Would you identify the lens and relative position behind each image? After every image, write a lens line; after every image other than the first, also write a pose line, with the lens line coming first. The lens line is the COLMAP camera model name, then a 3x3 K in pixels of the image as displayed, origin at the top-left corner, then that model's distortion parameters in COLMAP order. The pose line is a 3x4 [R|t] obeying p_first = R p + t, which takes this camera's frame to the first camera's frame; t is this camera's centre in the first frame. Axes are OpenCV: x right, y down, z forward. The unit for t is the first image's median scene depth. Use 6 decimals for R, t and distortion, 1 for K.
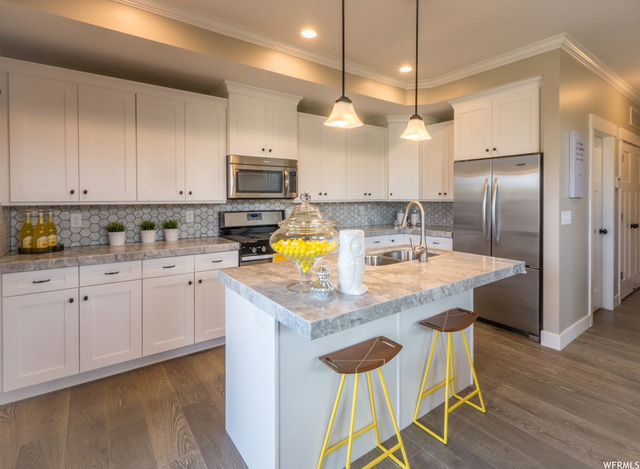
lens RADIAL K [[326.6, 0, 350.6], [0, 326.6, 199.9], [0, 0, 1]] dist [0.001842, 0.000197]
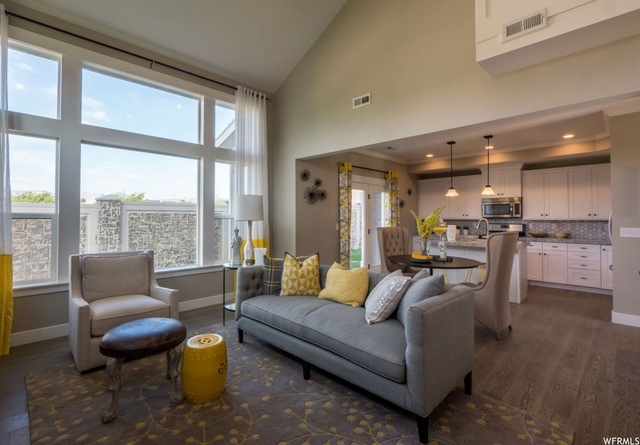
lens RADIAL K [[326.8, 0, 318.8], [0, 326.8, 212.7], [0, 0, 1]] dist [-0.002499, -0.000333]
pose [[0.130589, -0.010485, -0.991381, 1.685902], [-0.007819, 0.999902, -0.011605, -0.001937], [0.991406, 0.009267, 0.130494, -0.428303]]
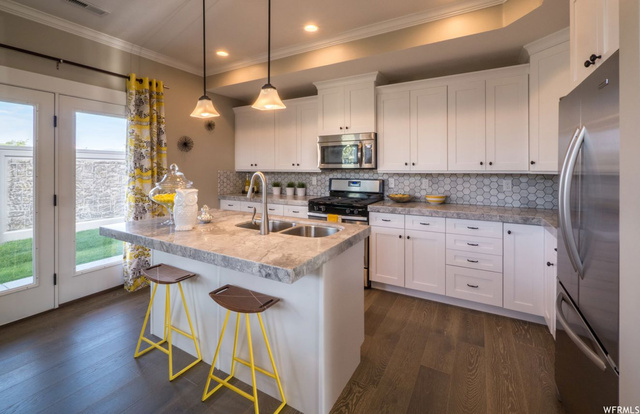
lens RADIAL K [[283.0, 0, 318.7], [0, 283.0, 168.9], [0, 0, 1]] dist [-0.002470, -0.000180]
pose [[0.363432, 0.003247, -0.931615, 0.687779], [-0.007206, 0.999974, 0.000674, -0.003575], [0.931593, 0.006468, 0.363446, 0.546436]]
